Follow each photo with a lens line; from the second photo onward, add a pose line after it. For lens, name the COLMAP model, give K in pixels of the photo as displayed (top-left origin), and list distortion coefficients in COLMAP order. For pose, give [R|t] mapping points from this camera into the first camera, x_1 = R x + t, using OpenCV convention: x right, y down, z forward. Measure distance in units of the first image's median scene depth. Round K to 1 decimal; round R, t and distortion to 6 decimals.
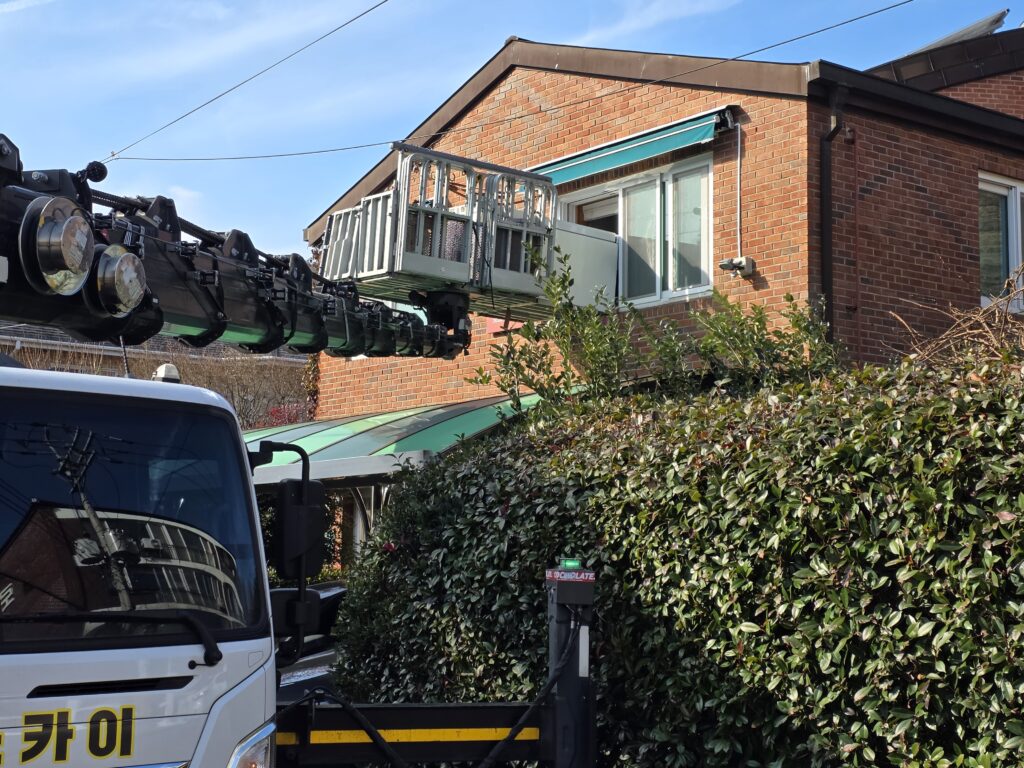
lens RADIAL K [[1573.9, 0, 513.9], [0, 1573.9, 367.7], [0, 0, 1]] dist [0.252634, -0.954938]
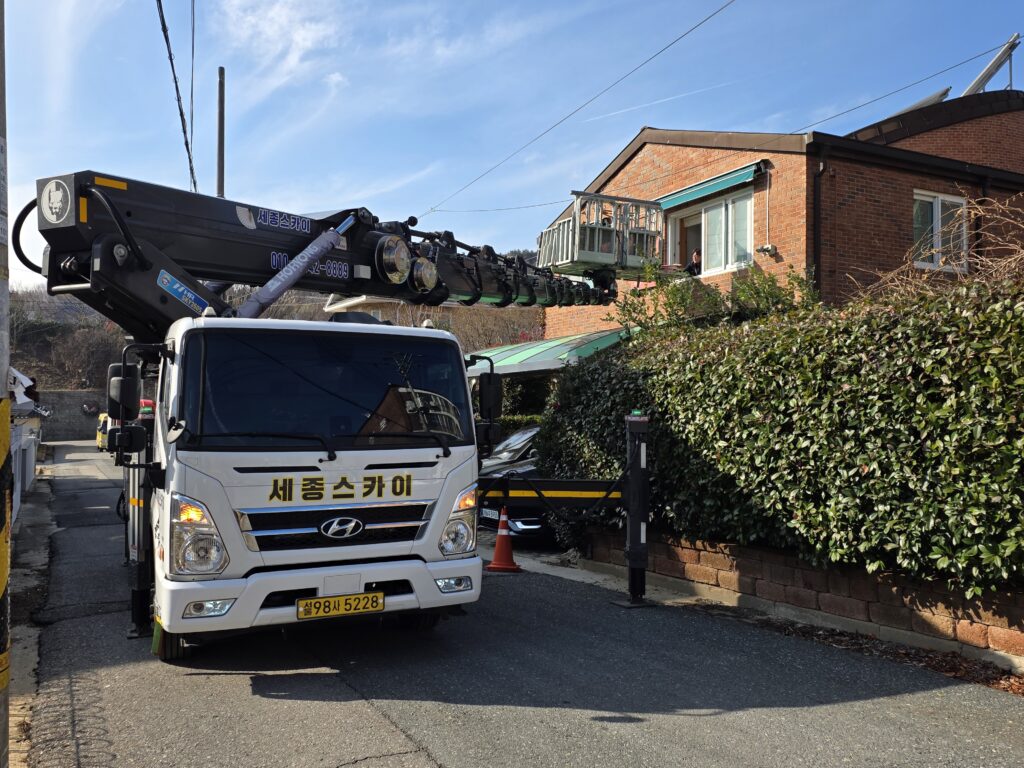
lens RADIAL K [[886.9, 0, 512.0], [0, 886.9, 384.0], [0, 0, 1]] dist [0.131447, -0.262223]
pose [[0.980537, -0.008300, -0.196158, 0.083341], [0.025601, 0.995981, 0.085827, -0.010380], [0.194657, -0.089178, 0.976809, -0.103536]]
